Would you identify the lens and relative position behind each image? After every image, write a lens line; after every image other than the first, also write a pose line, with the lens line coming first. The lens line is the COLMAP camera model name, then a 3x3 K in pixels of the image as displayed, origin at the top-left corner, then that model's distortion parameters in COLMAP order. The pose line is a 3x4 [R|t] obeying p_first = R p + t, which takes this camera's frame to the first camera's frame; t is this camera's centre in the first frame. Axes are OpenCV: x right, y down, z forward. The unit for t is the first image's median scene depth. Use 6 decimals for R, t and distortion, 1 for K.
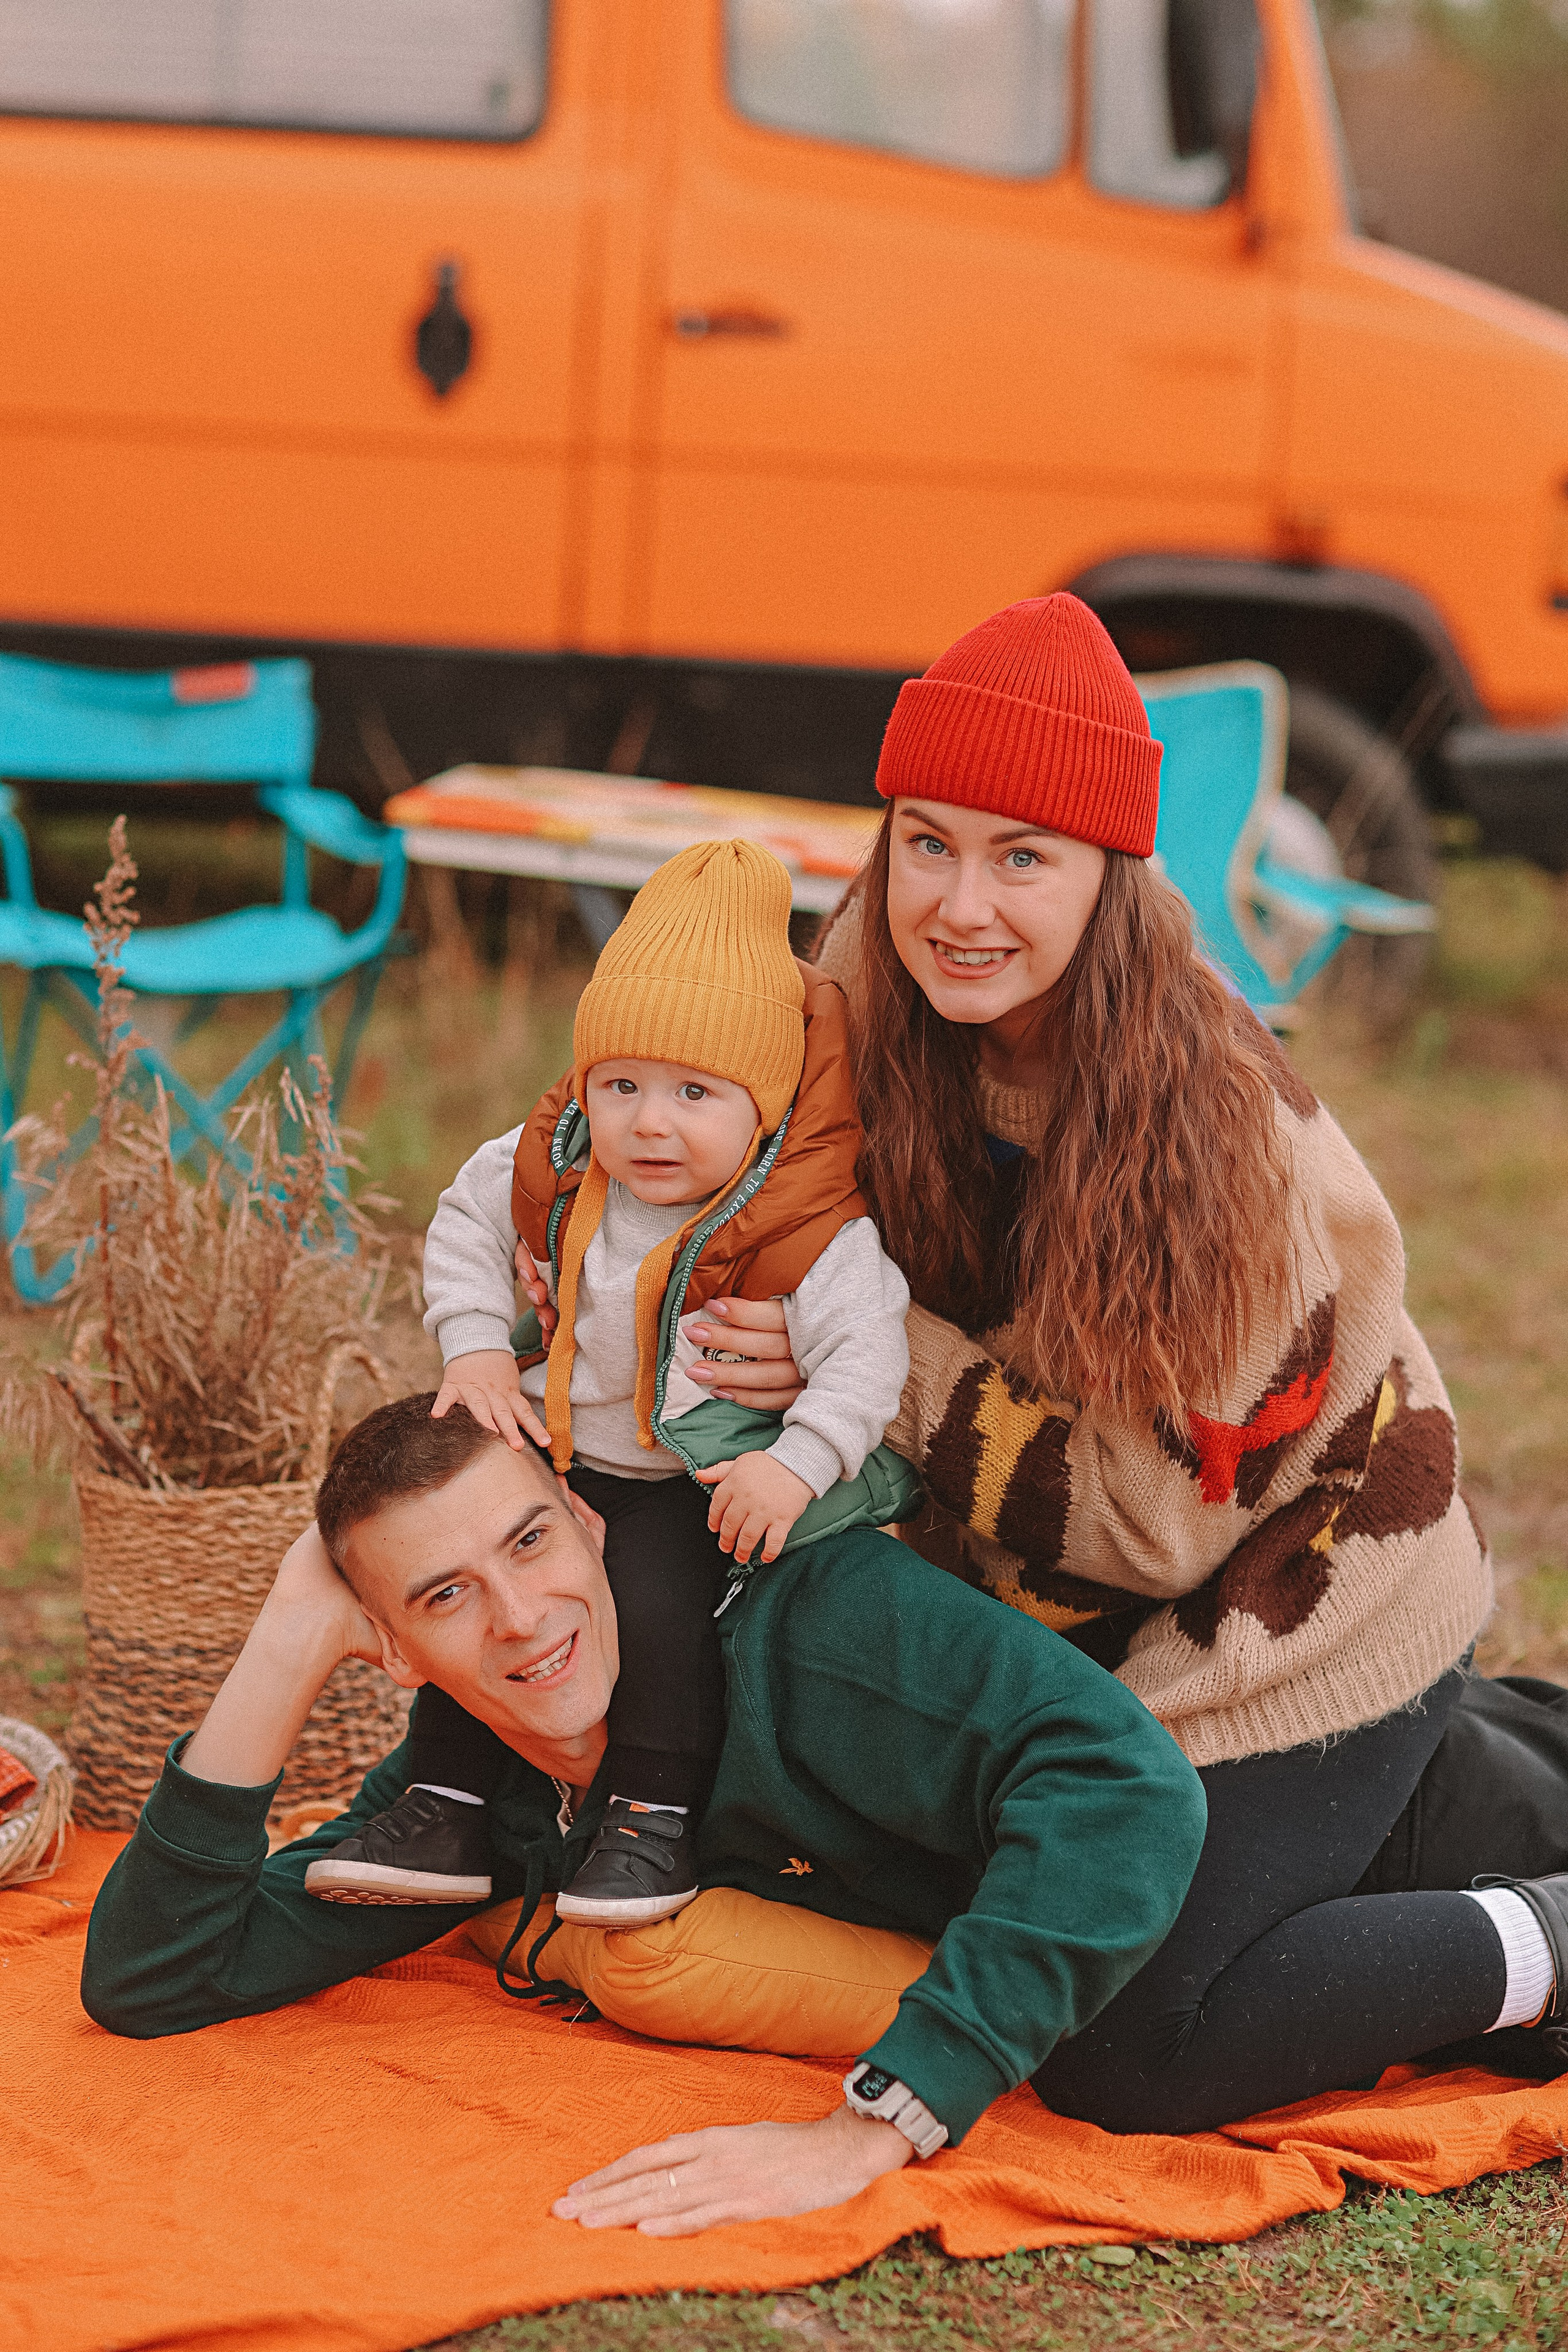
lens RADIAL K [[5831.4, 0, 784.0], [0, 5831.4, 1176.0], [0, 0, 1]] dist [-0.117056, -0.482017]
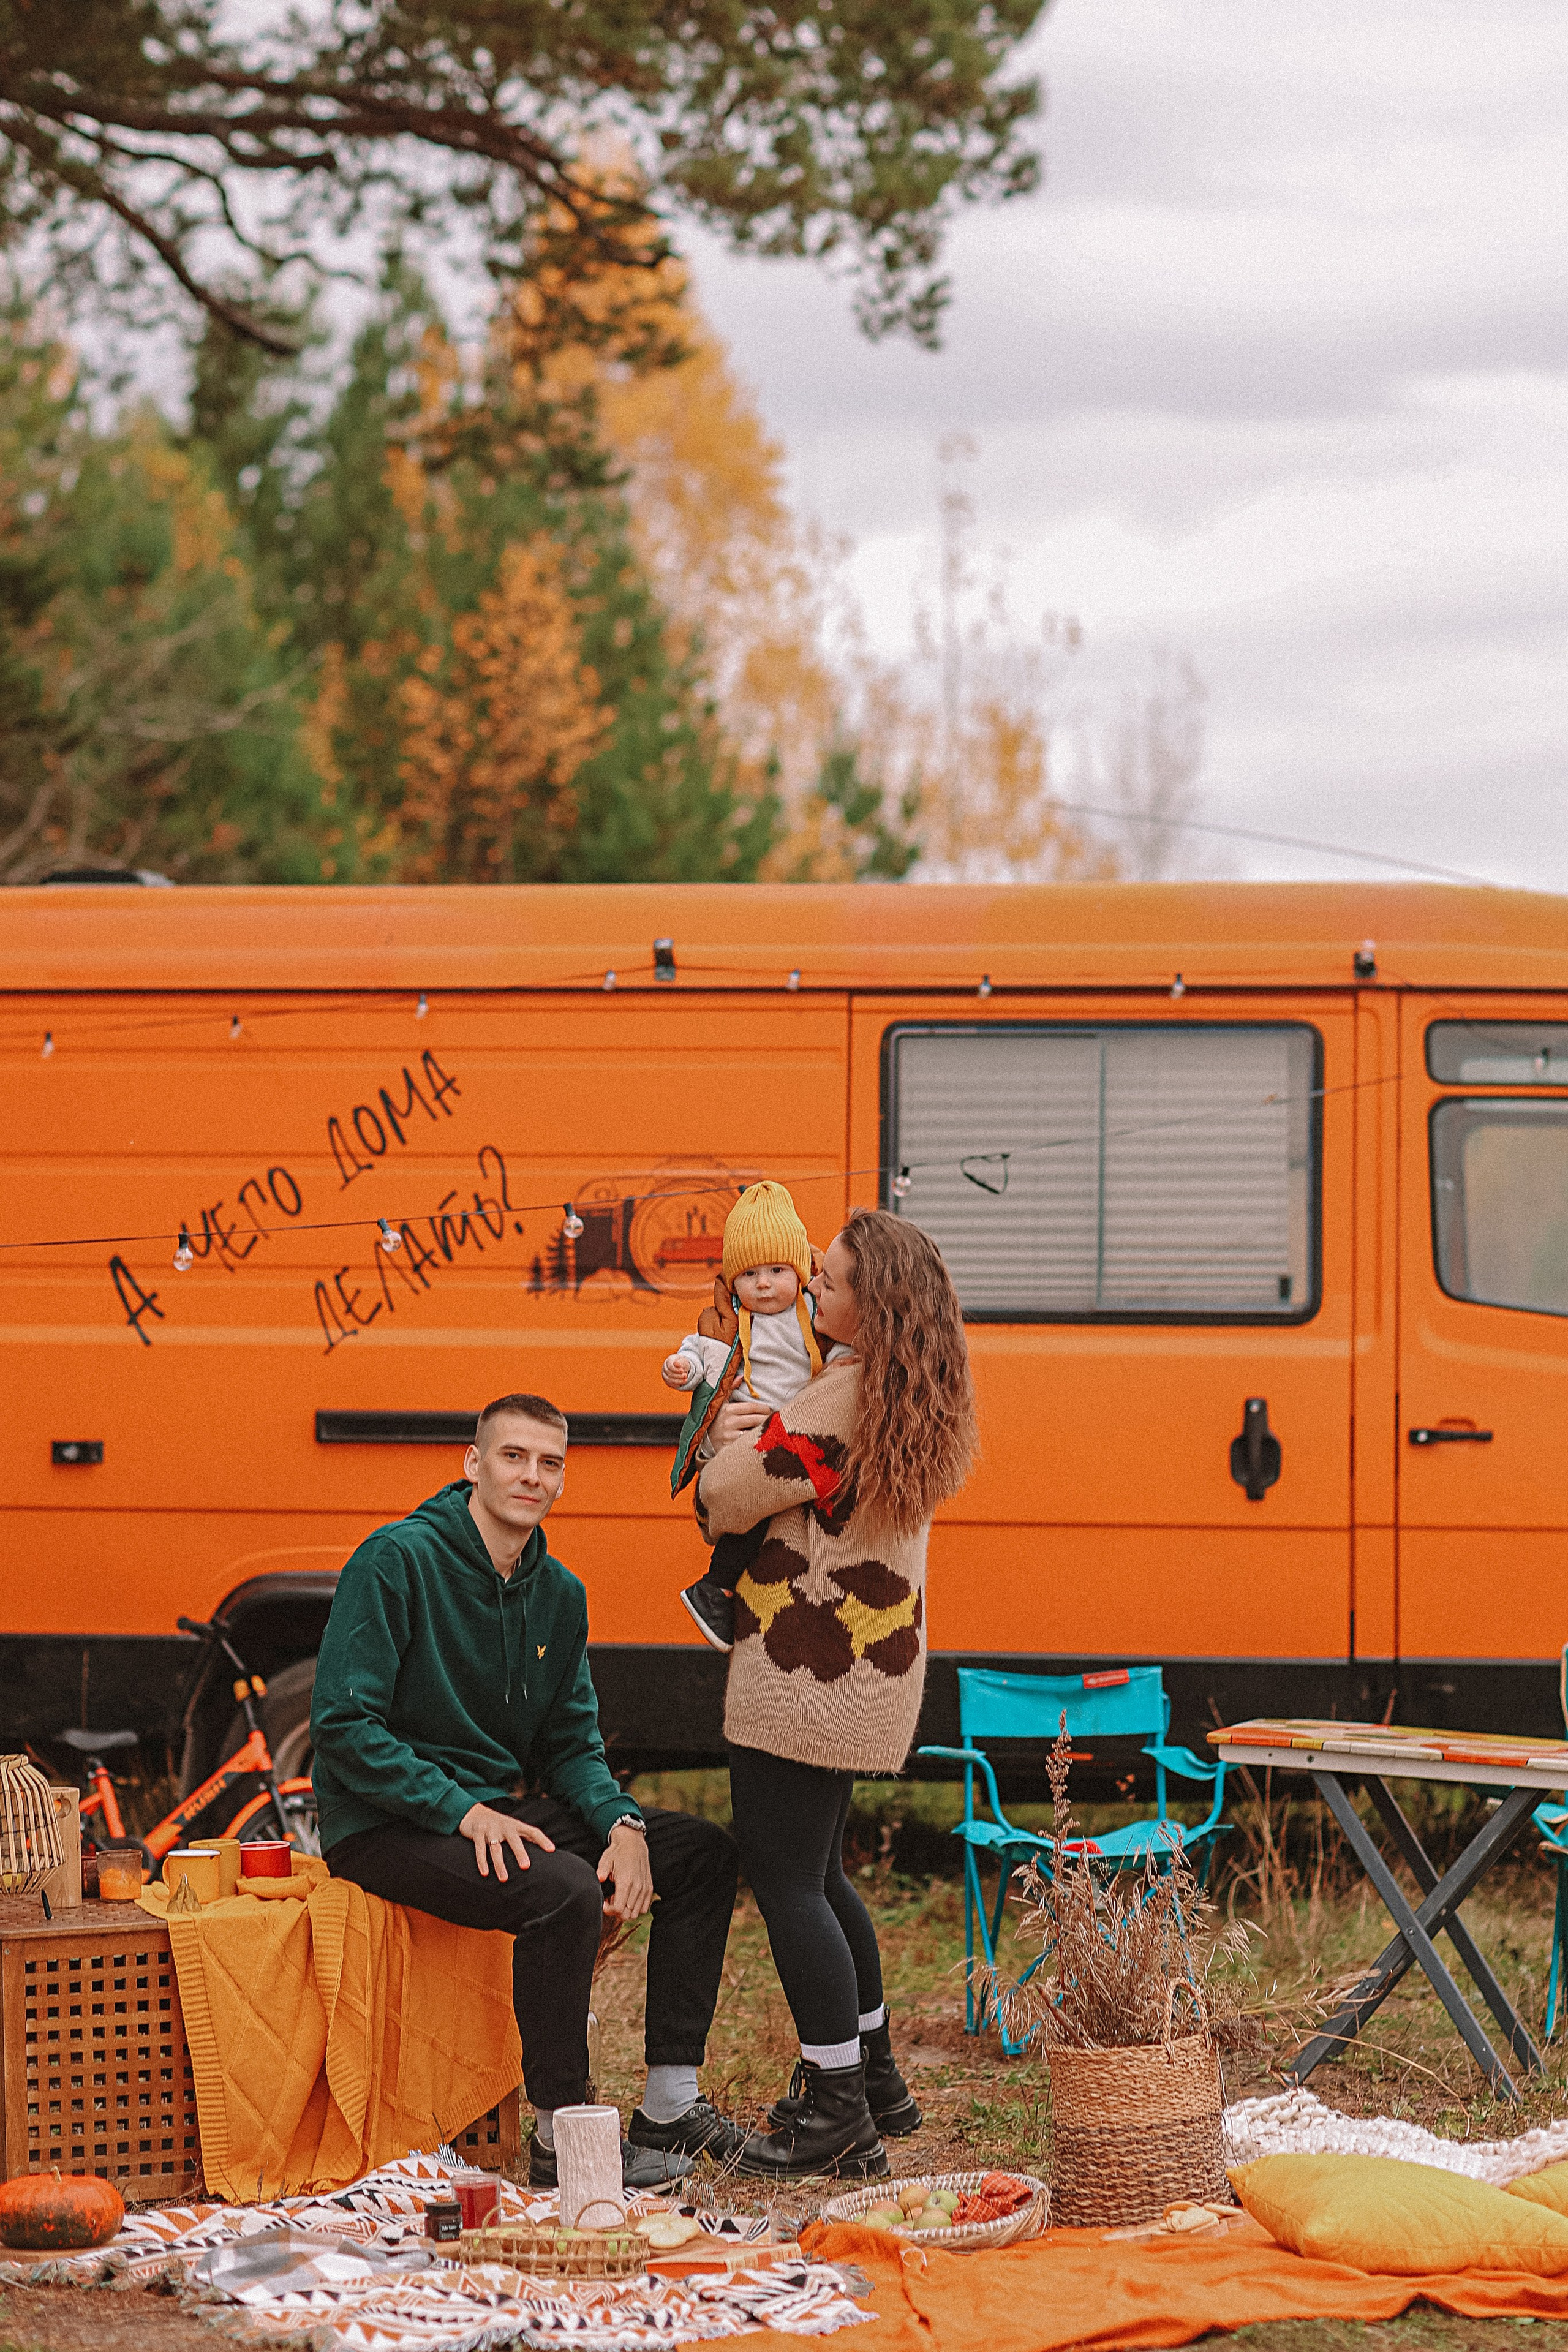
lens RADIAL K [[6229.6, 0, 784.0], [0, 6229.6, 1176.0], [0, 0, 1]] dist [-0.053429, -0.408800]
pose [[0.987504, -0.054952, -0.147704, 0.120610], [0.027419, 0.982852, -0.182344, 0.143486], [0.155192, 0.176015, 0.972077, -1.138941]]
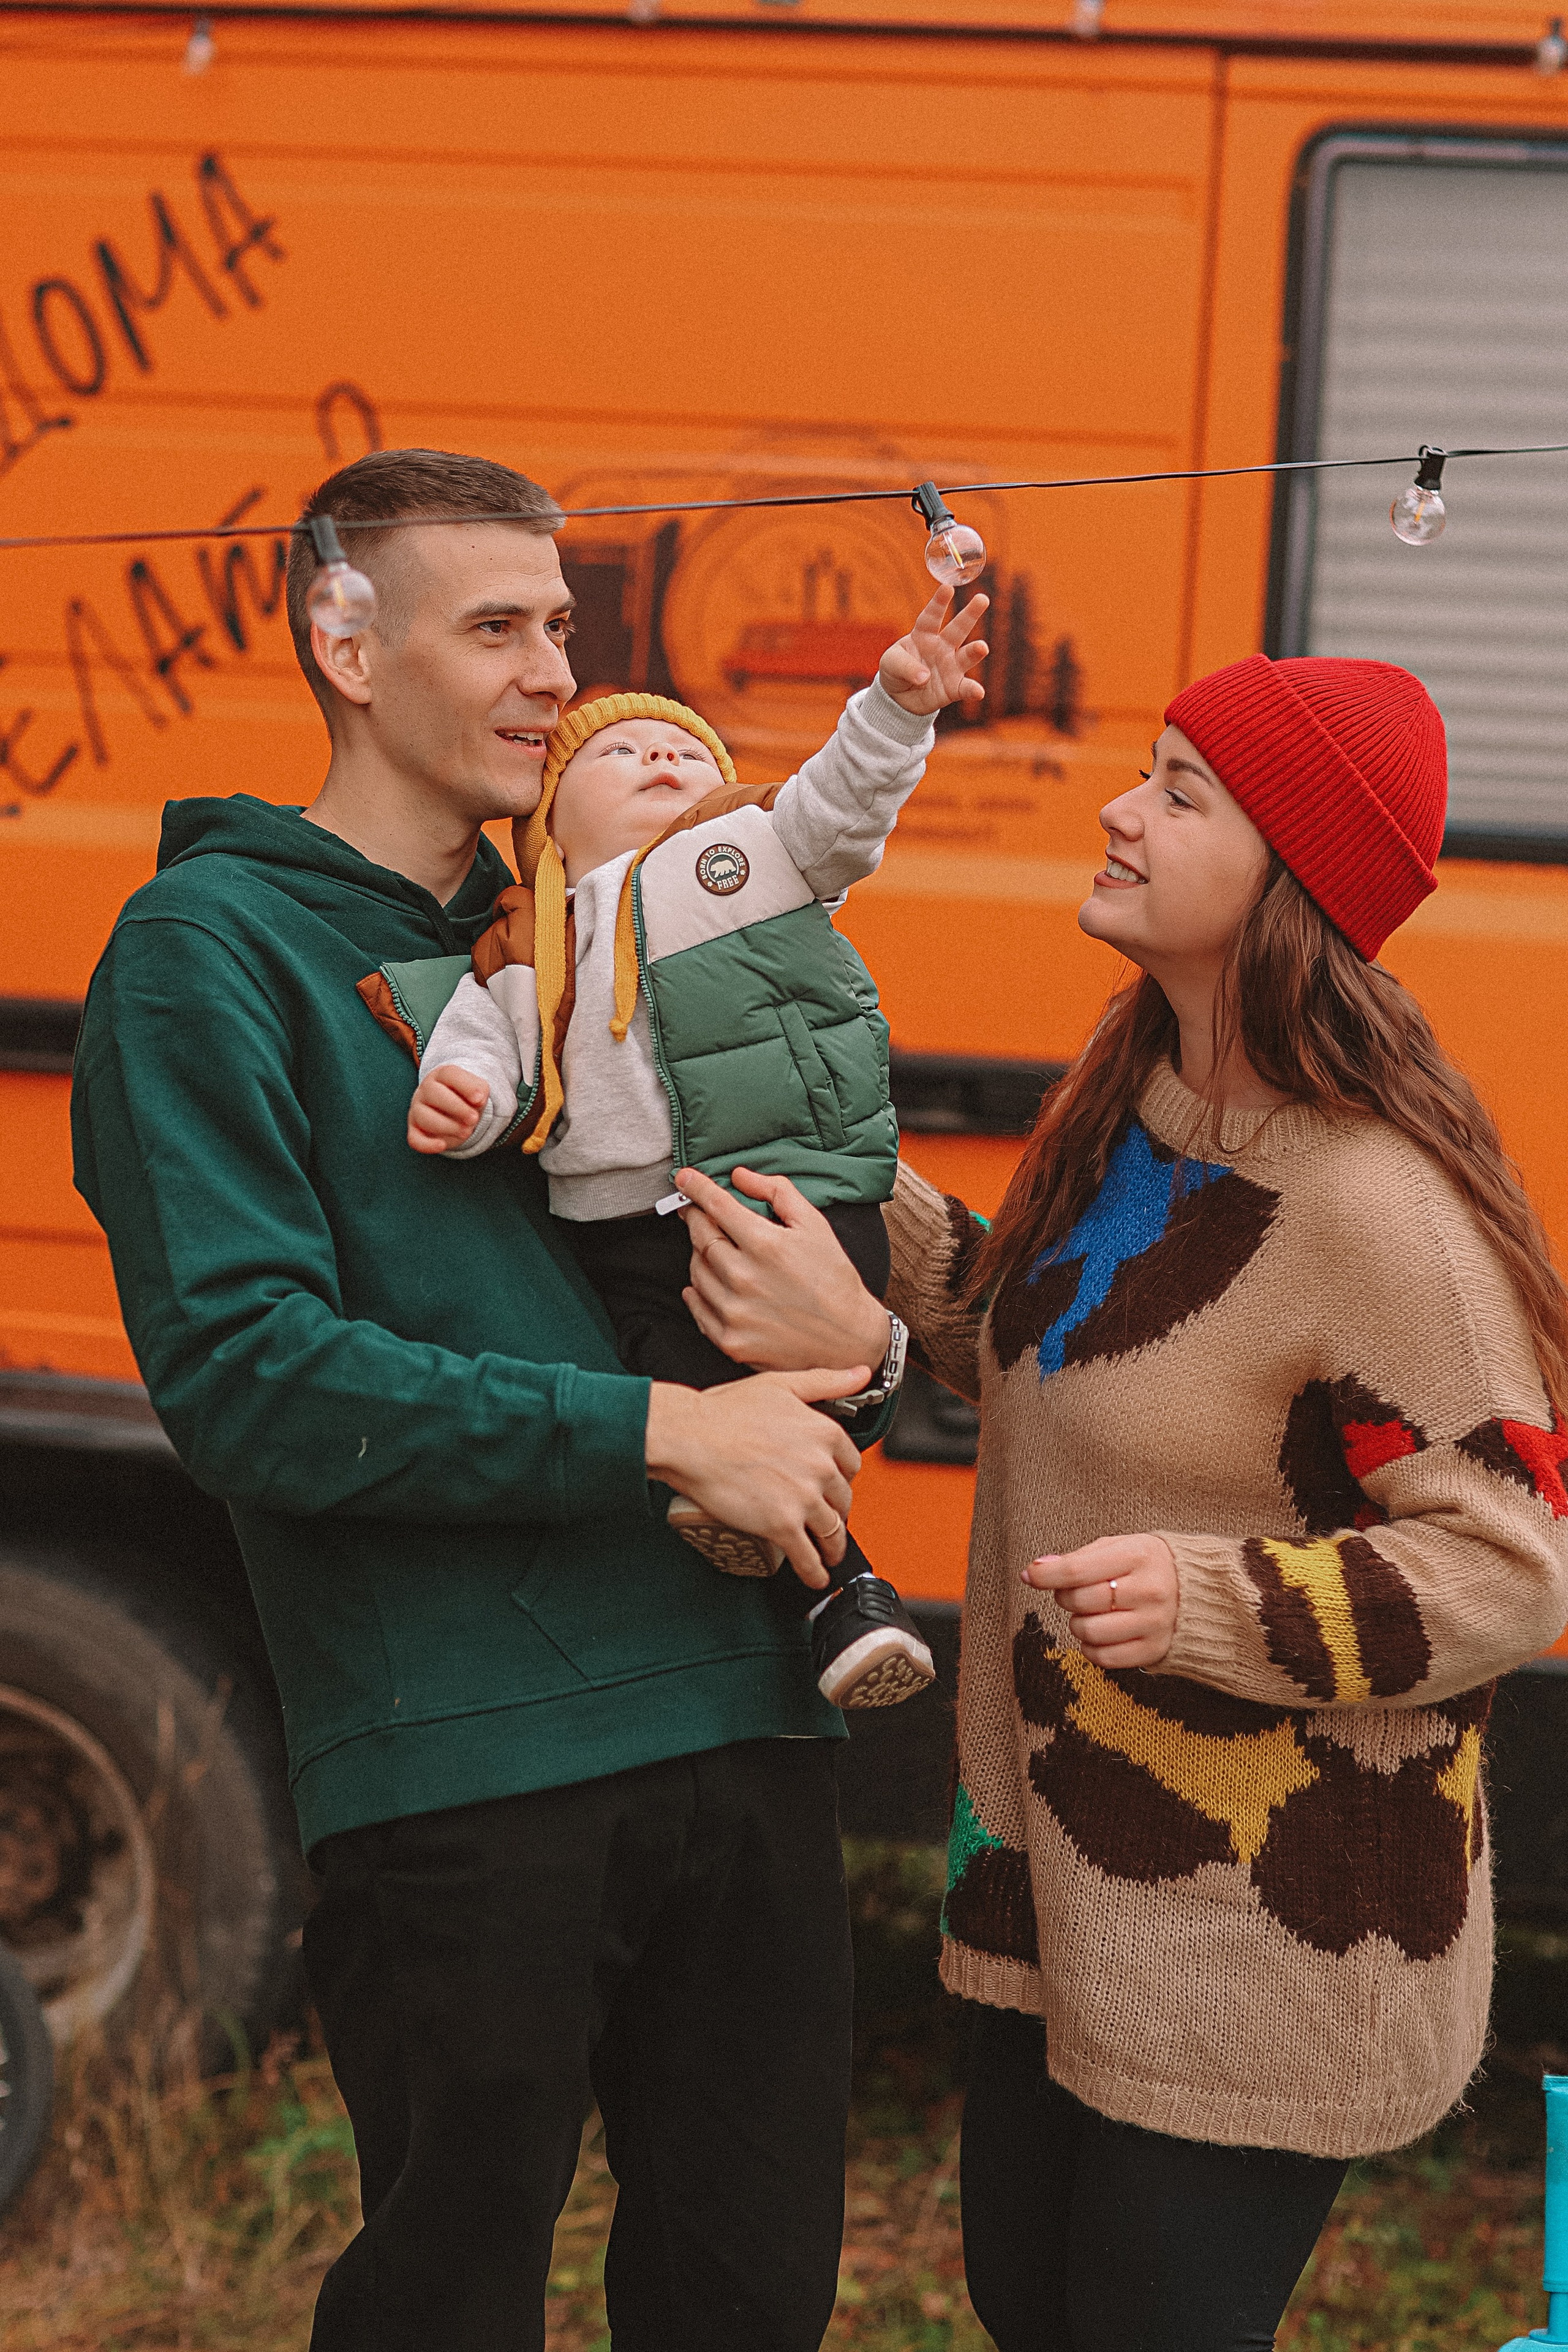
lens RADIAL K [[6294.7, 0, 739.4], [0, 6294.7, 1175.3], [0, 0, 1]] dist [-0.092434, -0.731468]
pose [[0.981309, 0.008047, -0.192268, -0.154151], [-0.023517, 0.996651, -0.078315, -0.184038], [0.190994, 0.081372, 0.978213, 0.645187]]
